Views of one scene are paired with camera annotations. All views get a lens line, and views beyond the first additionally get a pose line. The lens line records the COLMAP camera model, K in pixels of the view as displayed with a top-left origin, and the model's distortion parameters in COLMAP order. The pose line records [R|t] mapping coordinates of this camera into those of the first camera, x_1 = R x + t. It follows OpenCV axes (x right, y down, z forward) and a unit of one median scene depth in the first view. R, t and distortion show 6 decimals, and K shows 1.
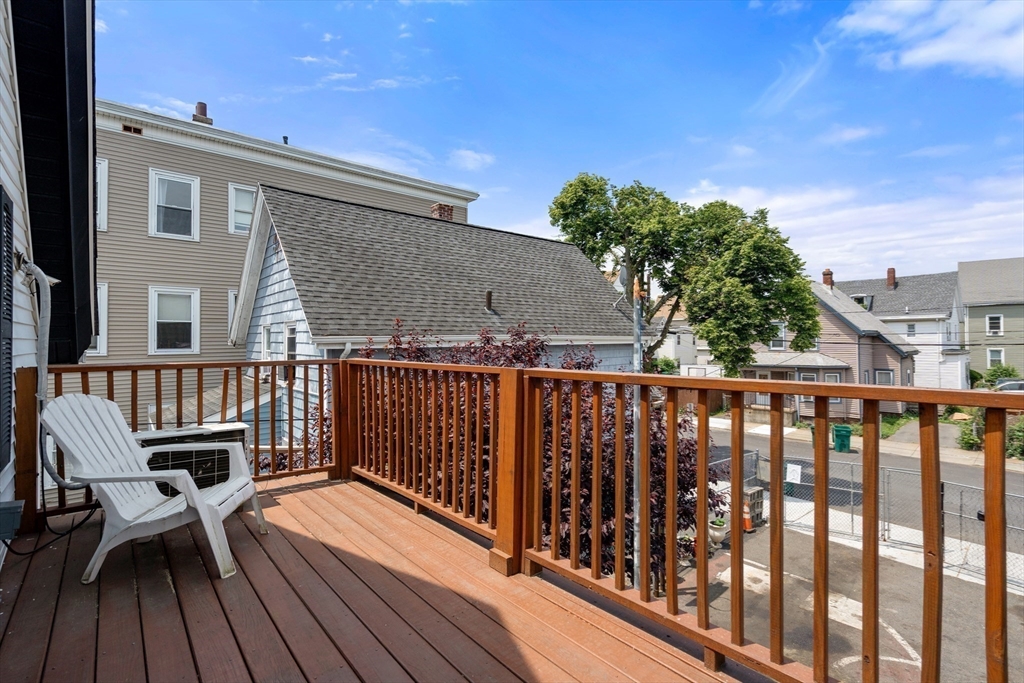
lens RADIAL K [[470.3, 0, 512.0], [0, 470.3, 341.5], [0, 0, 1]] dist [-0.000437, 0.000042]
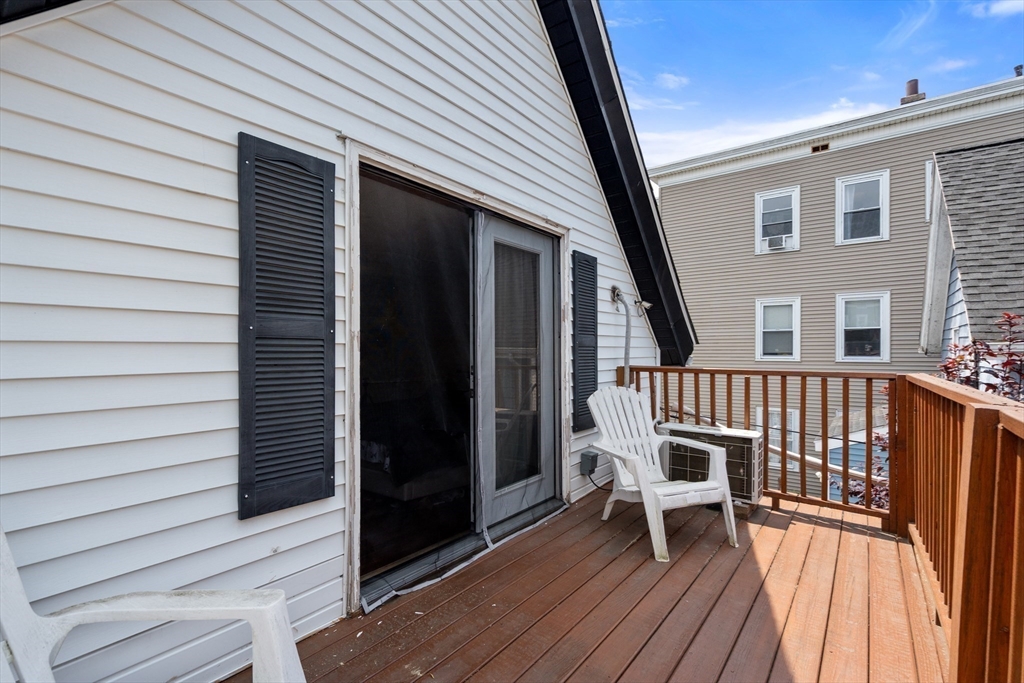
lens RADIAL K [[472.5, 0, 509.5], [0, 472.5, 350.9], [0, 0, 1]] dist [0.012403, -0.000234]
pose [[0.208184, 0.005887, -0.978072, 0.128296], [-0.002227, 0.999982, 0.005545, -0.000255], [0.978087, 0.001024, 0.208194, 0.130247]]
